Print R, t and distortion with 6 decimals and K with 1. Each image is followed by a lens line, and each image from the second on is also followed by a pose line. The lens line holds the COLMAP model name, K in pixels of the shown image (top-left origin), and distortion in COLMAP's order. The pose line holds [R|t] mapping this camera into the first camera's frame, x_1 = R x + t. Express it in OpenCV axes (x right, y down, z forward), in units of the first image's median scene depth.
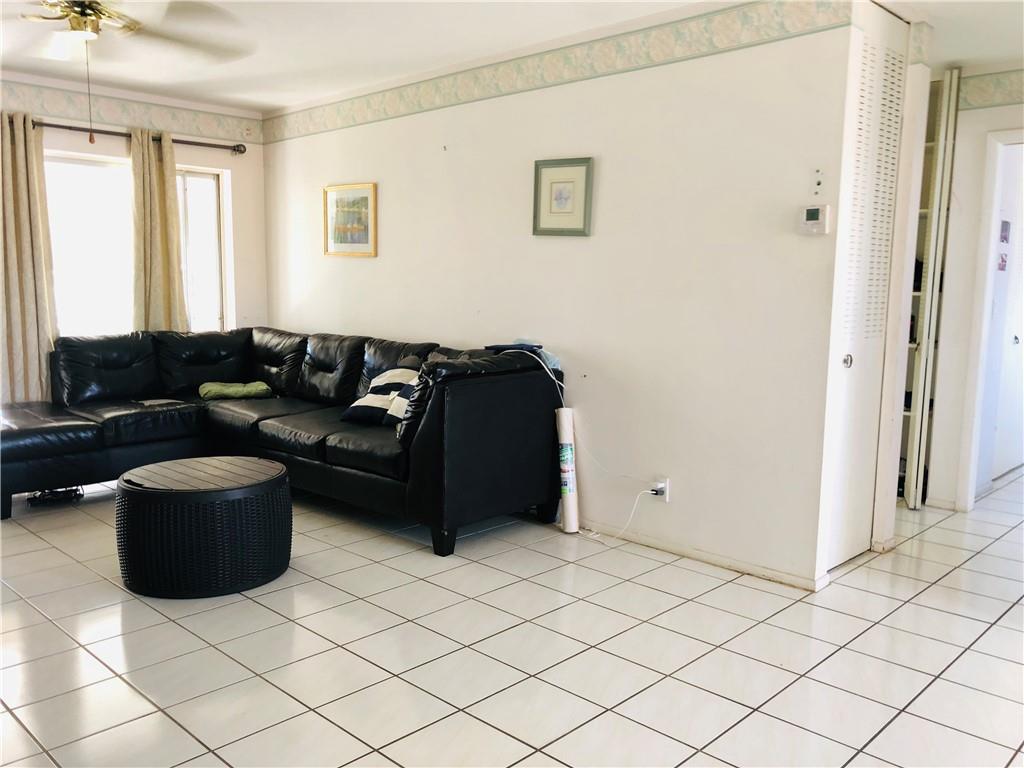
lens RADIAL K [[847.4, 0, 512.0], [0, 847.4, 384.0], [0, 0, 1]] dist [0.016018, -0.014405]
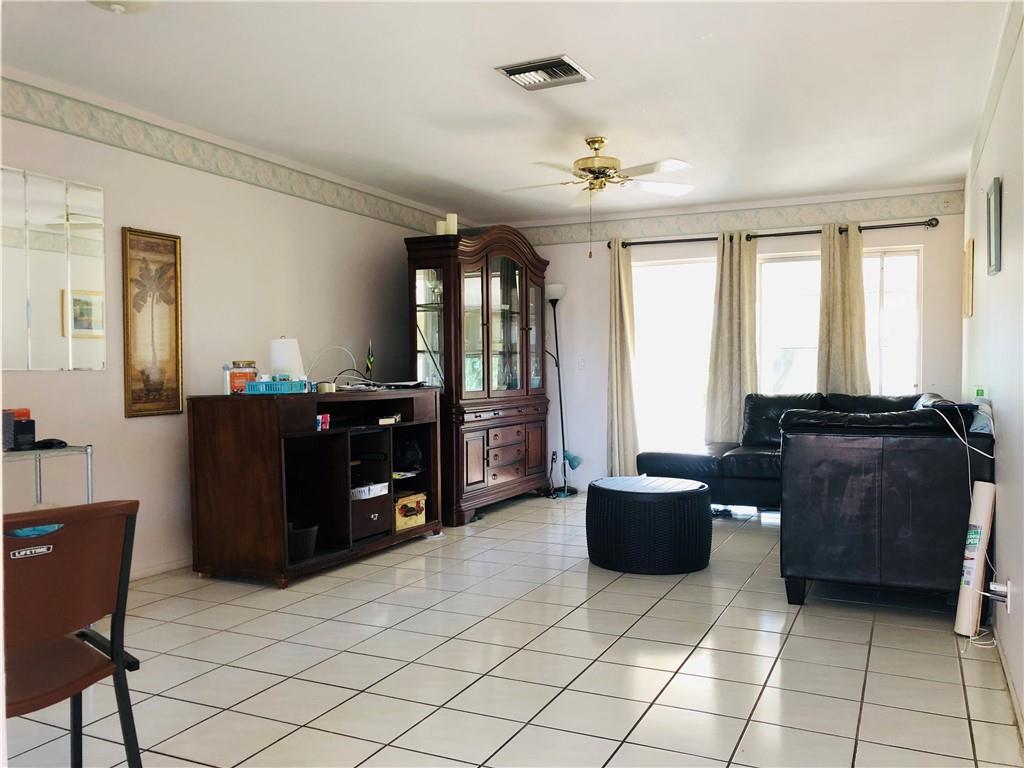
lens RADIAL K [[847.4, 0, 512.0], [0, 847.4, 384.0], [0, 0, 1]] dist [0.016018, -0.014405]
pose [[0.313291, 0.006127, -0.949637, 0.728655], [-0.108482, 0.993664, -0.029378, 0.006763], [0.943441, 0.112222, 0.311971, 0.309638]]
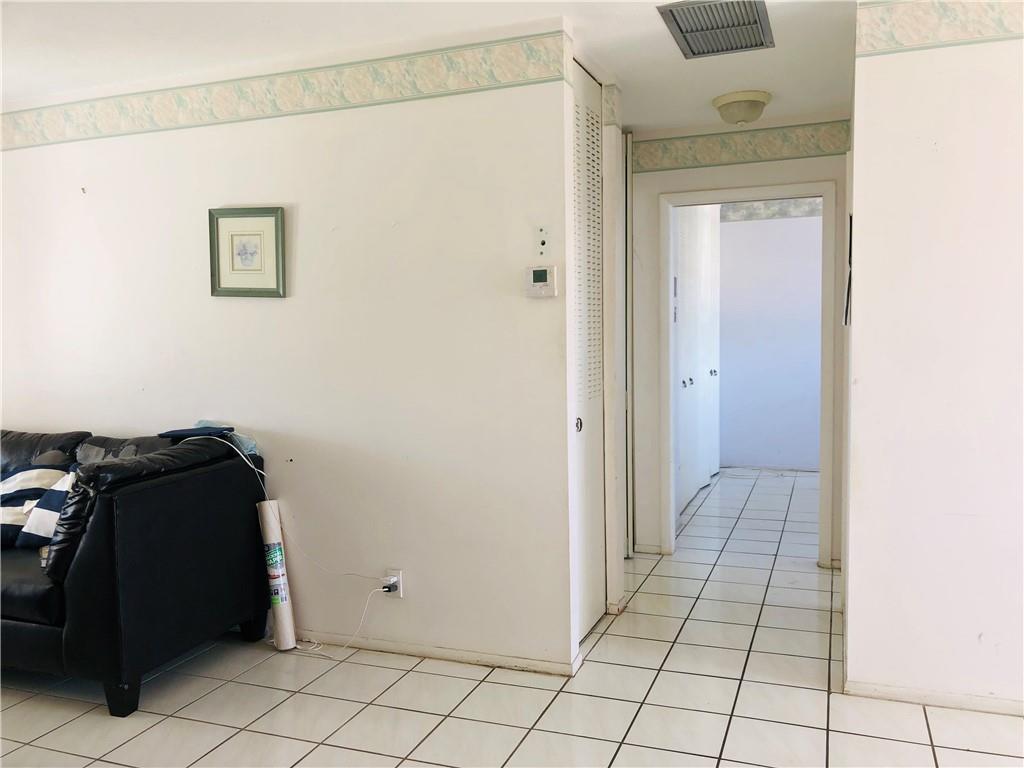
lens RADIAL K [[826.7, 0, 512.0], [0, 826.7, 384.0], [0, 0, 1]] dist [0.057597, -0.097502]
pose [[0.913264, -0.059571, 0.402989, -0.043076], [0.079108, 0.996353, -0.031993, -0.042015], [-0.399613, 0.061098, 0.914646, 0.143332]]
